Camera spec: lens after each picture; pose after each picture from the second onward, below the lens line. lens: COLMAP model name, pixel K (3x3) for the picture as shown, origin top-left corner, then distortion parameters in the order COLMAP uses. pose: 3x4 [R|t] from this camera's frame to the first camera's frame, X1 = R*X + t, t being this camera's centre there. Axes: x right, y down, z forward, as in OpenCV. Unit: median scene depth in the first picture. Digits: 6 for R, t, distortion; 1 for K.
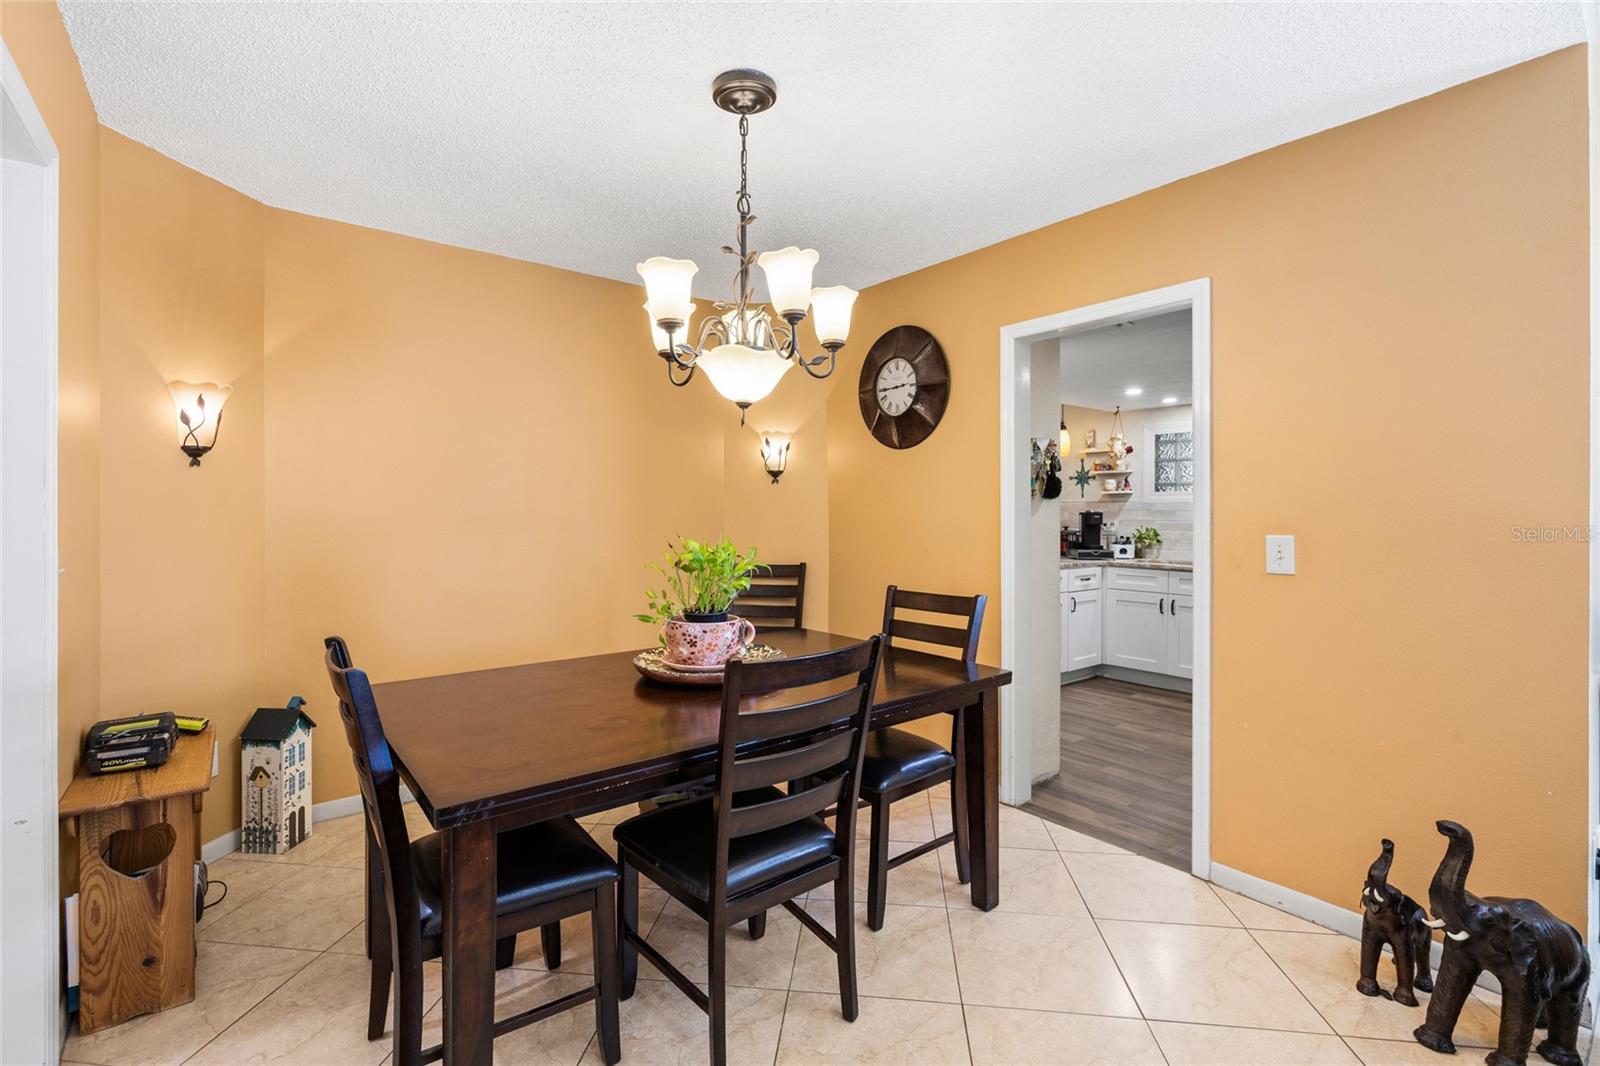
lens RADIAL K [[716.7, 0, 793.5], [0, 716.7, 501.6], [0, 0, 1]] dist [-0.010684, 0.001642]
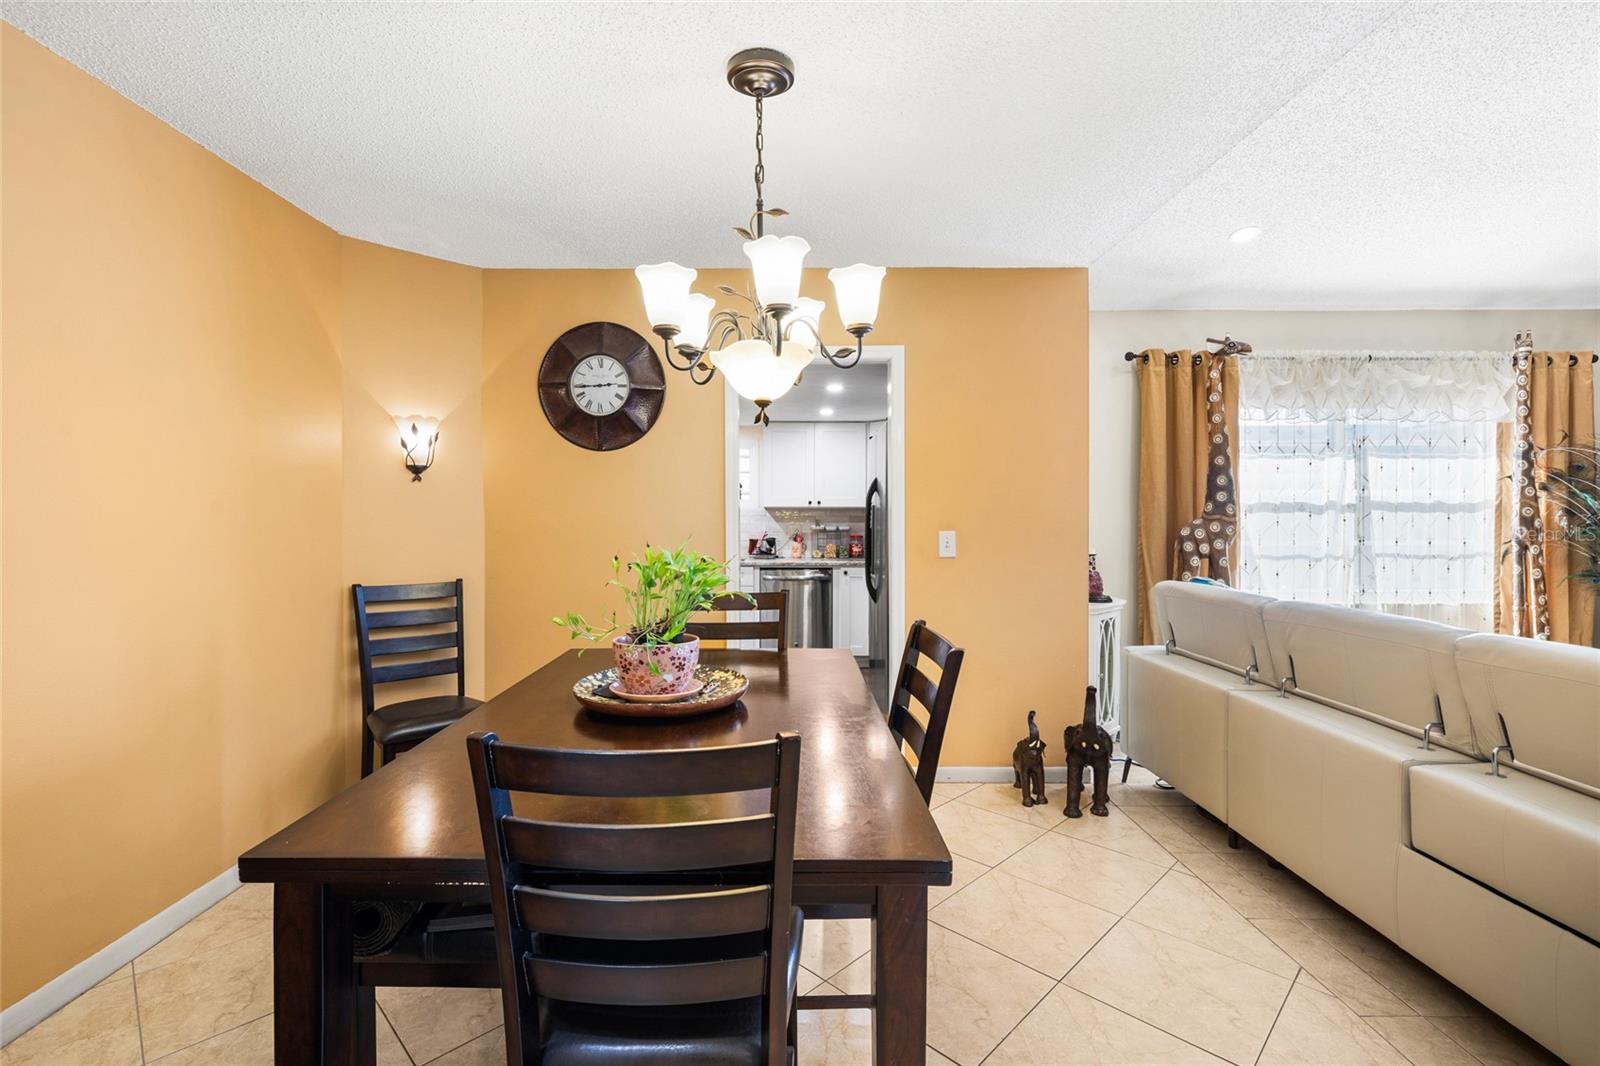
lens RADIAL K [[716.7, 0, 778.9], [0, 716.7, 512.0], [0, 0, 1]] dist [-0.010684, 0.001642]
pose [[0.627278, 0.002760, 0.778791, -0.447253], [-0.007726, 0.999967, 0.002679, 0.003856], [-0.778757, -0.007697, 0.627278, 0.217451]]
